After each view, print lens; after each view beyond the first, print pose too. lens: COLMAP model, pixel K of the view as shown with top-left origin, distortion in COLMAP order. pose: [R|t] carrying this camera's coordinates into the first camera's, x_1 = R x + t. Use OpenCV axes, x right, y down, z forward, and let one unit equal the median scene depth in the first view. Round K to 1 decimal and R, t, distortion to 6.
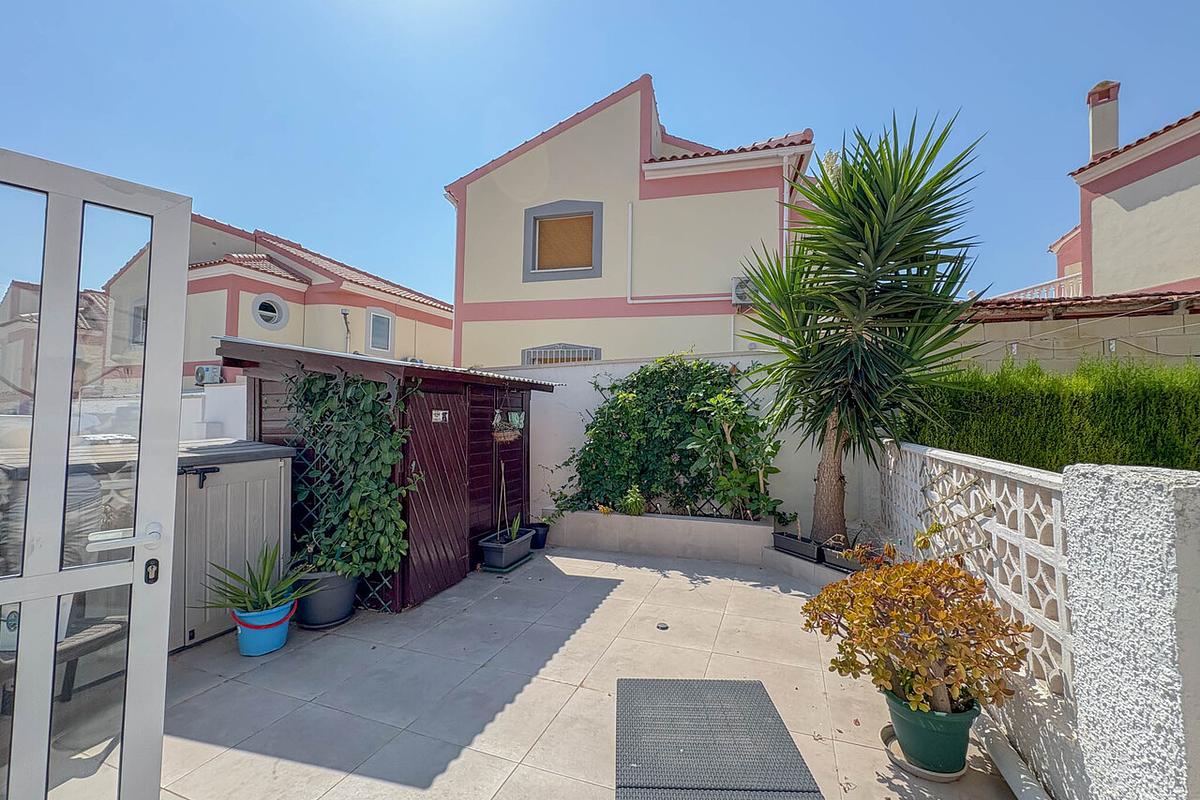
lens RADIAL K [[480.4, 0, 603.7], [0, 480.4, 403.7], [0, 0, 1]] dist [0.001919, -0.000095]
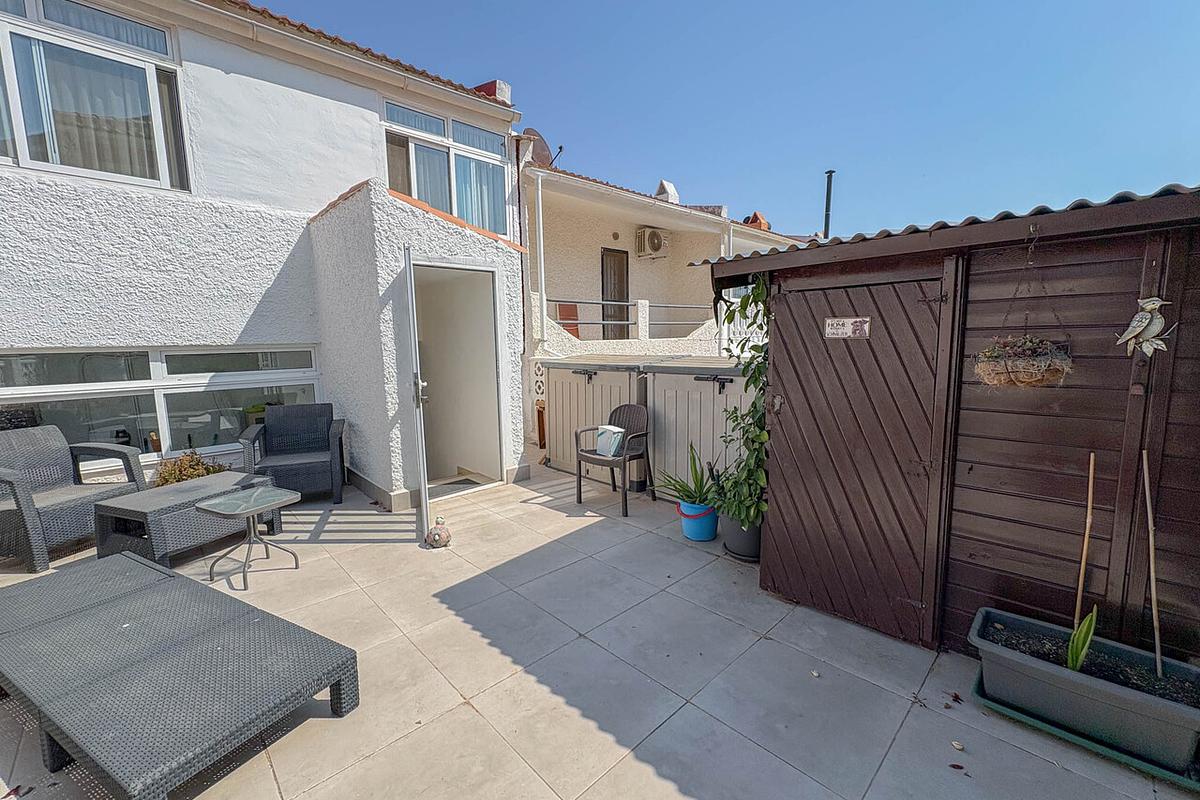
lens RADIAL K [[480.4, 0, 606.1], [0, 480.4, 401.2], [0, 0, 1]] dist [0.001919, -0.000095]
pose [[-0.431363, 0.111893, -0.895213, 0.311322], [0.041637, 0.993691, 0.104139, 0.042316], [0.901217, 0.007648, -0.433300, 1.012542]]
